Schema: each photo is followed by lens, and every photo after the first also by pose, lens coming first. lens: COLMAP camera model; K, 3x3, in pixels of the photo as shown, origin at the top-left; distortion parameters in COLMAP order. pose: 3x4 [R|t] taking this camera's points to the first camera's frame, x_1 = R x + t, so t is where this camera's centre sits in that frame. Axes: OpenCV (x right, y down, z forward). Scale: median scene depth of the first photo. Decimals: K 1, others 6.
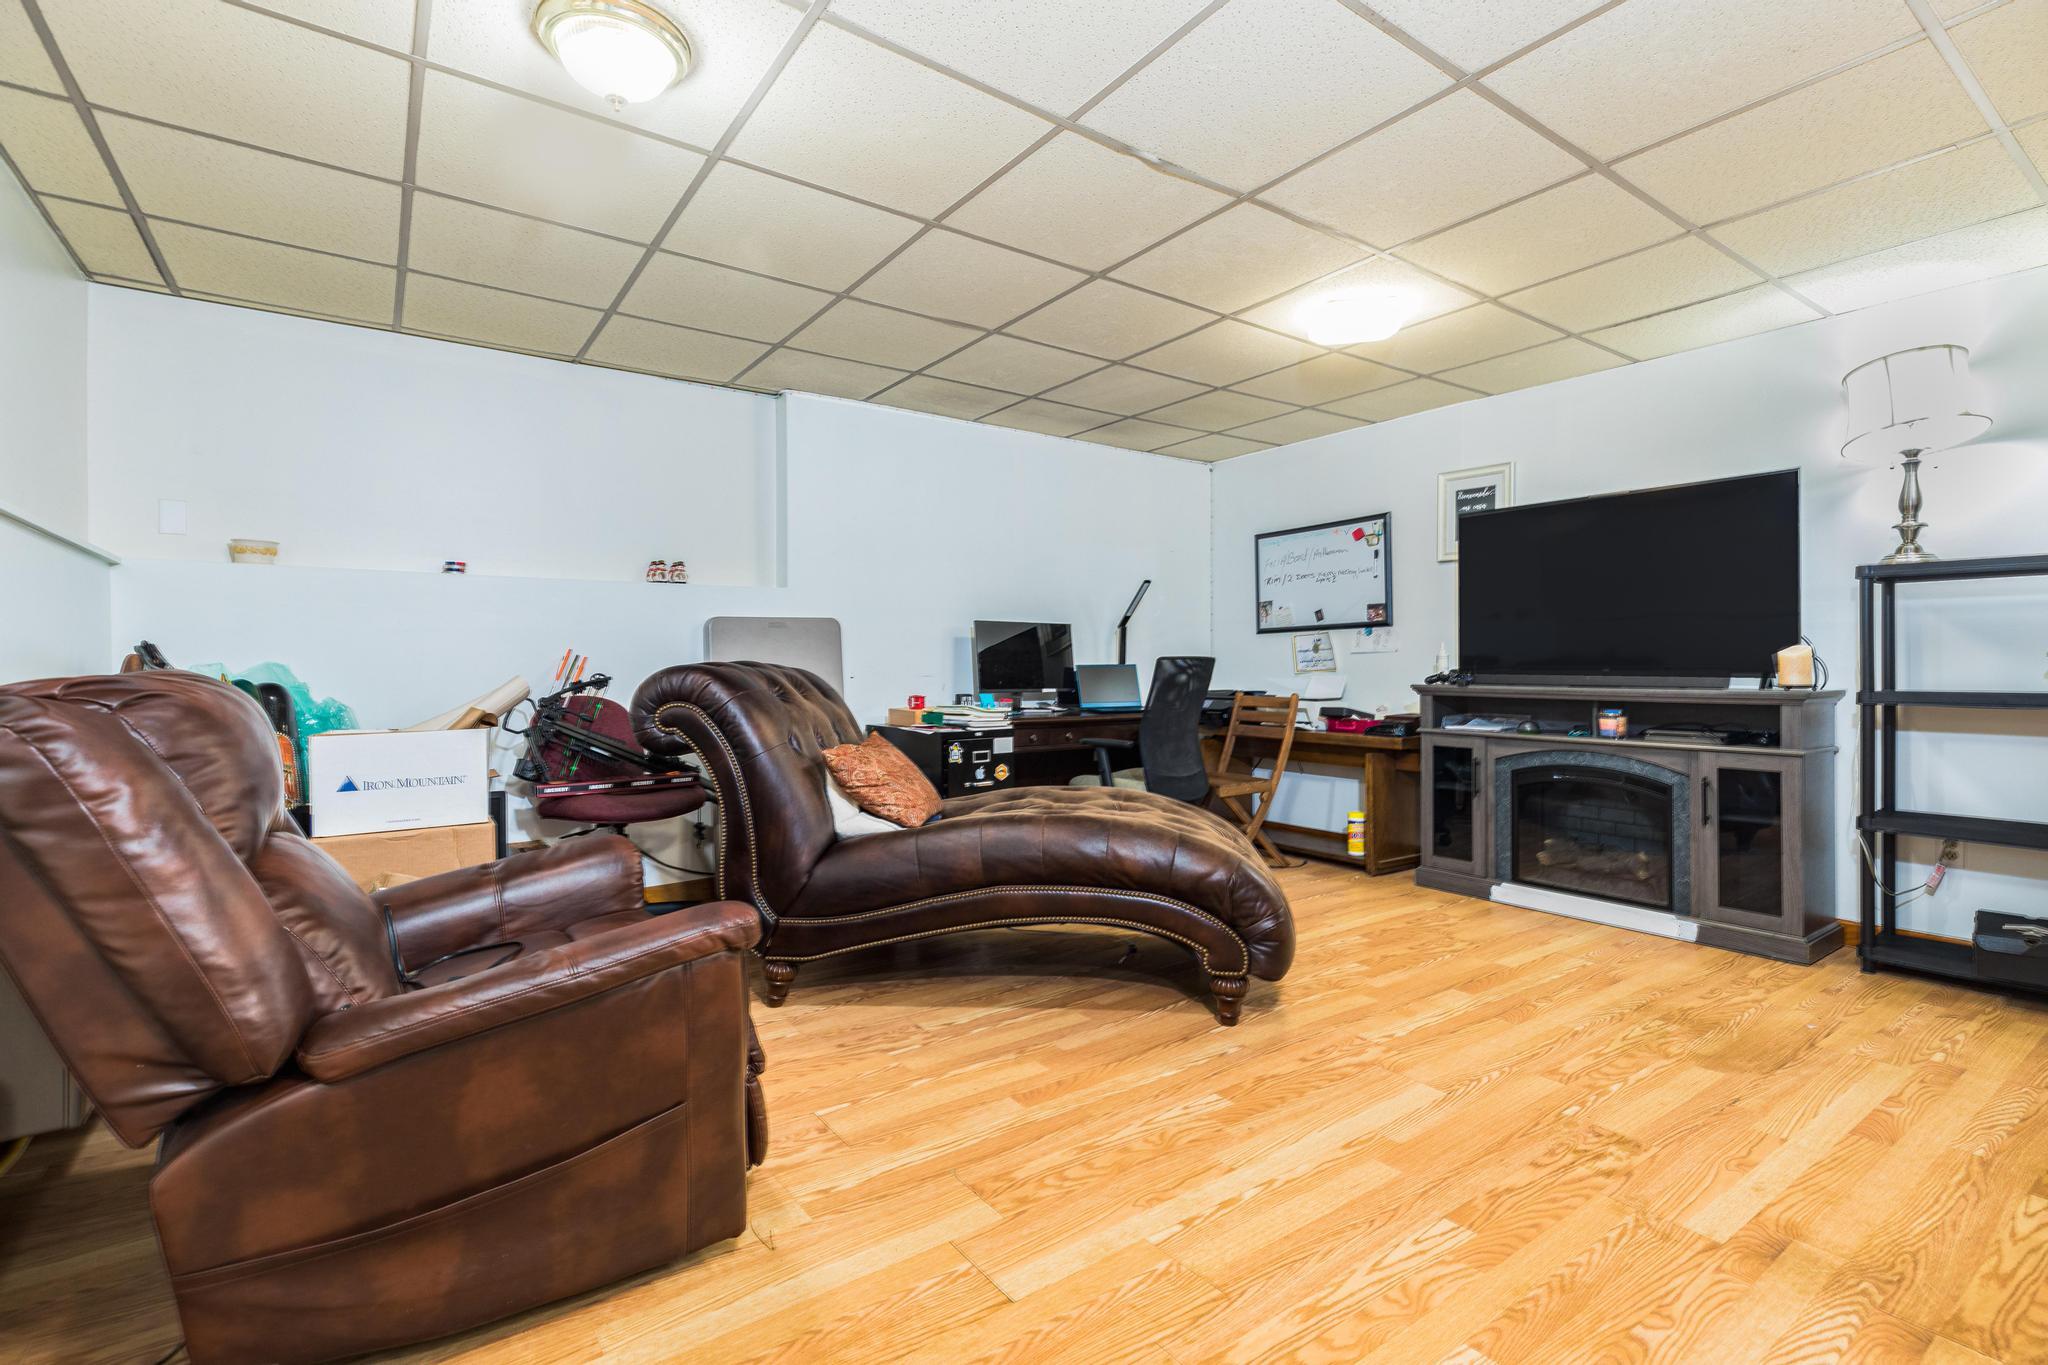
lens RADIAL K [[931.1, 0, 1020.2], [0, 931.1, 656.4], [0, 0, 1]] dist [0.006049, -0.000083]
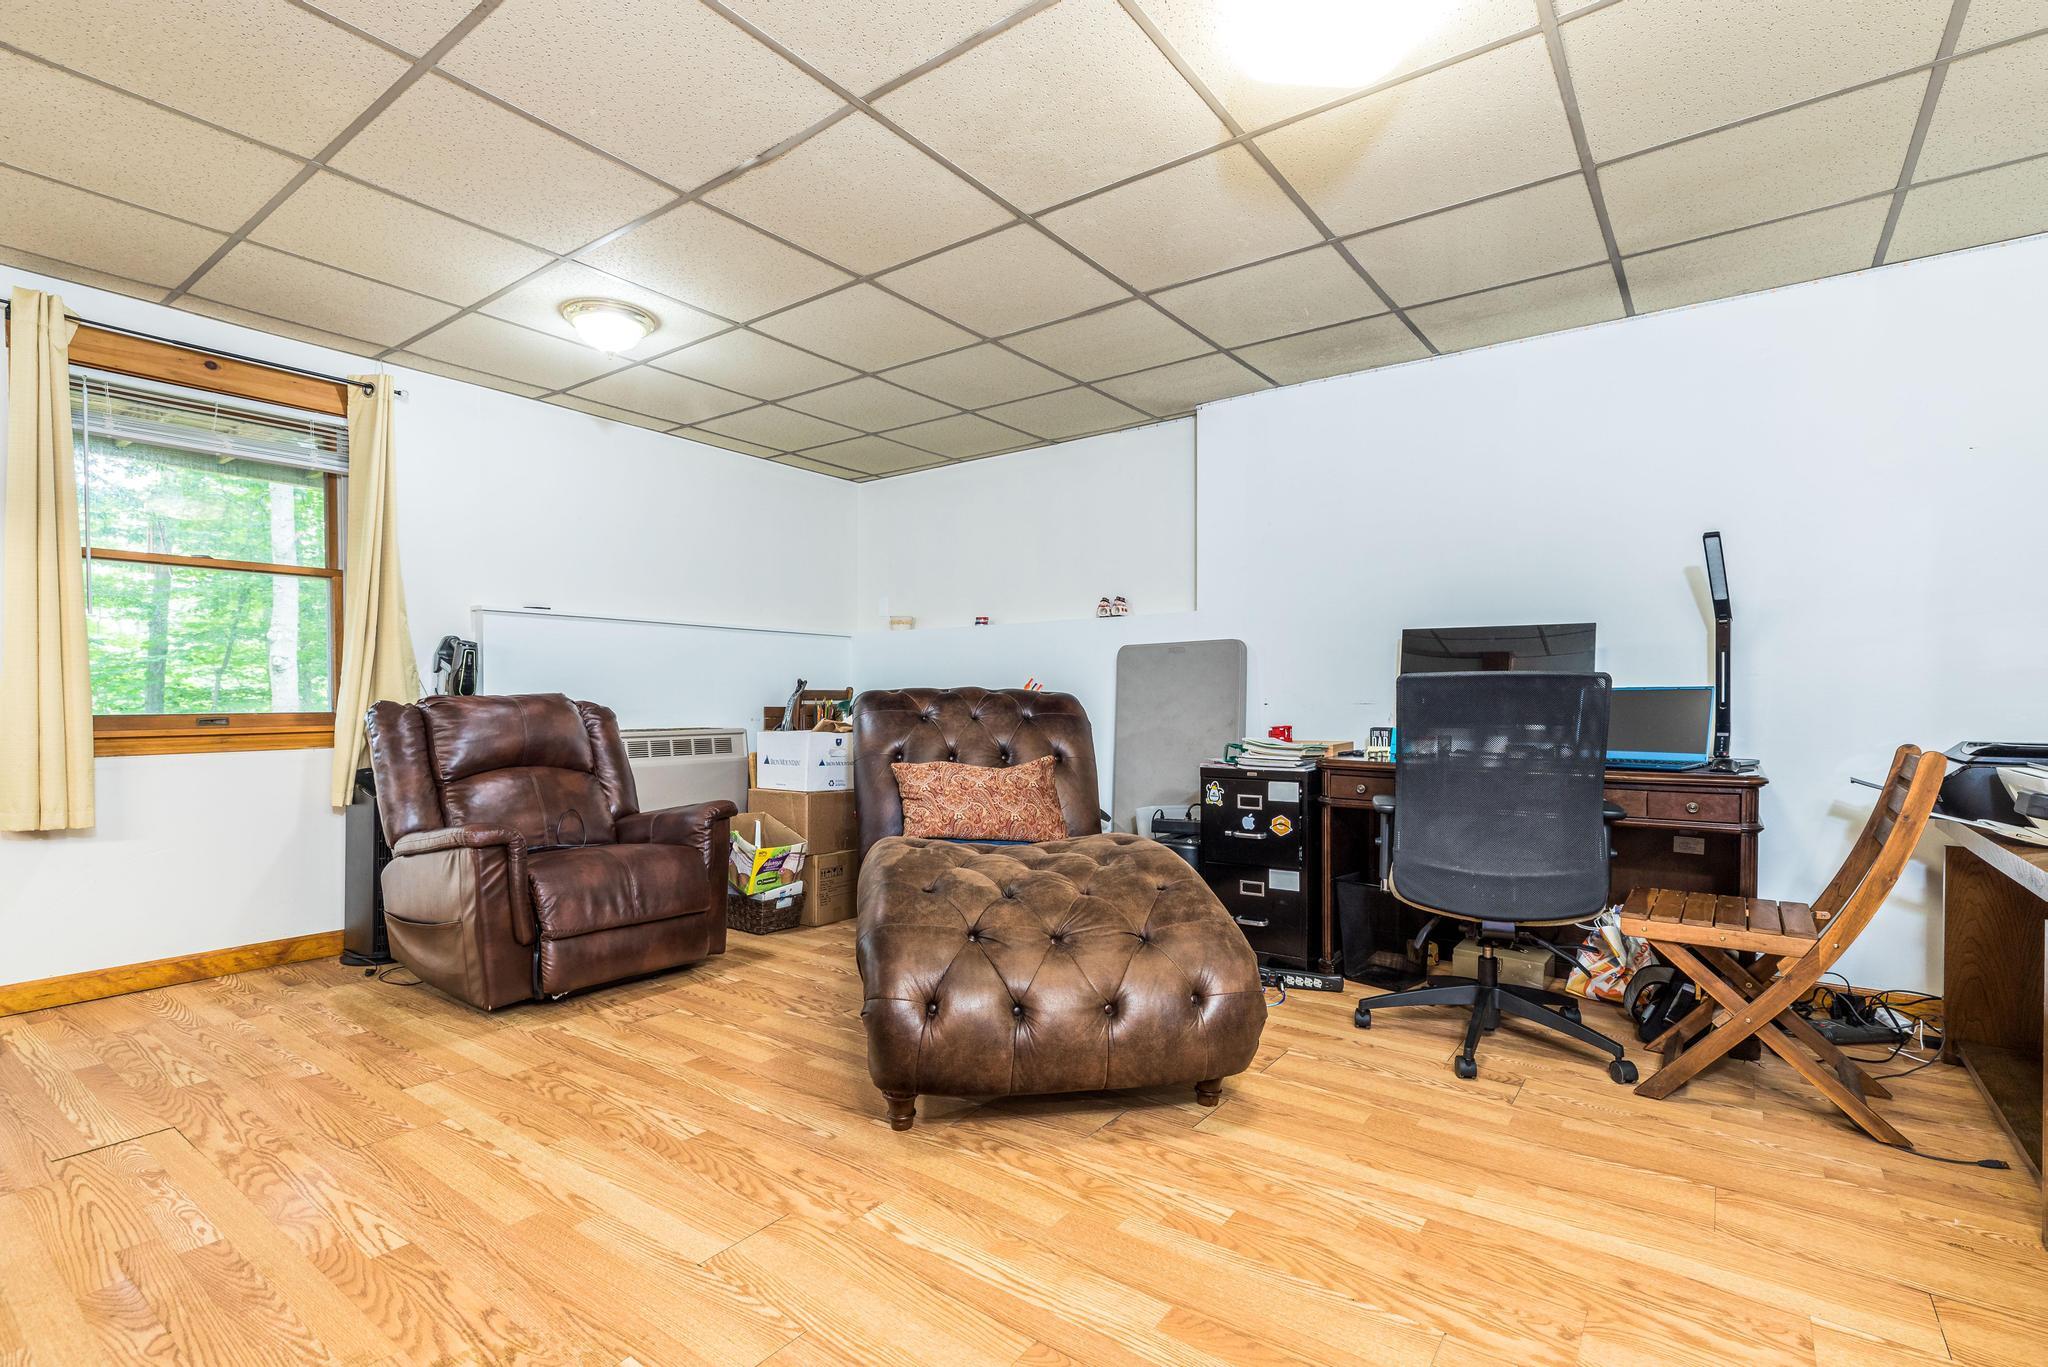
lens RADIAL K [[951.0, 0, 1019.3], [0, 951.0, 702.6], [0, 0, 1]] dist [0.003588, -0.000122]
pose [[0.312586, 0.005815, -0.949872, 1.069424], [0.009373, 0.999914, 0.009206, 0.018561], [0.949843, -0.011781, 0.312504, 0.867201]]
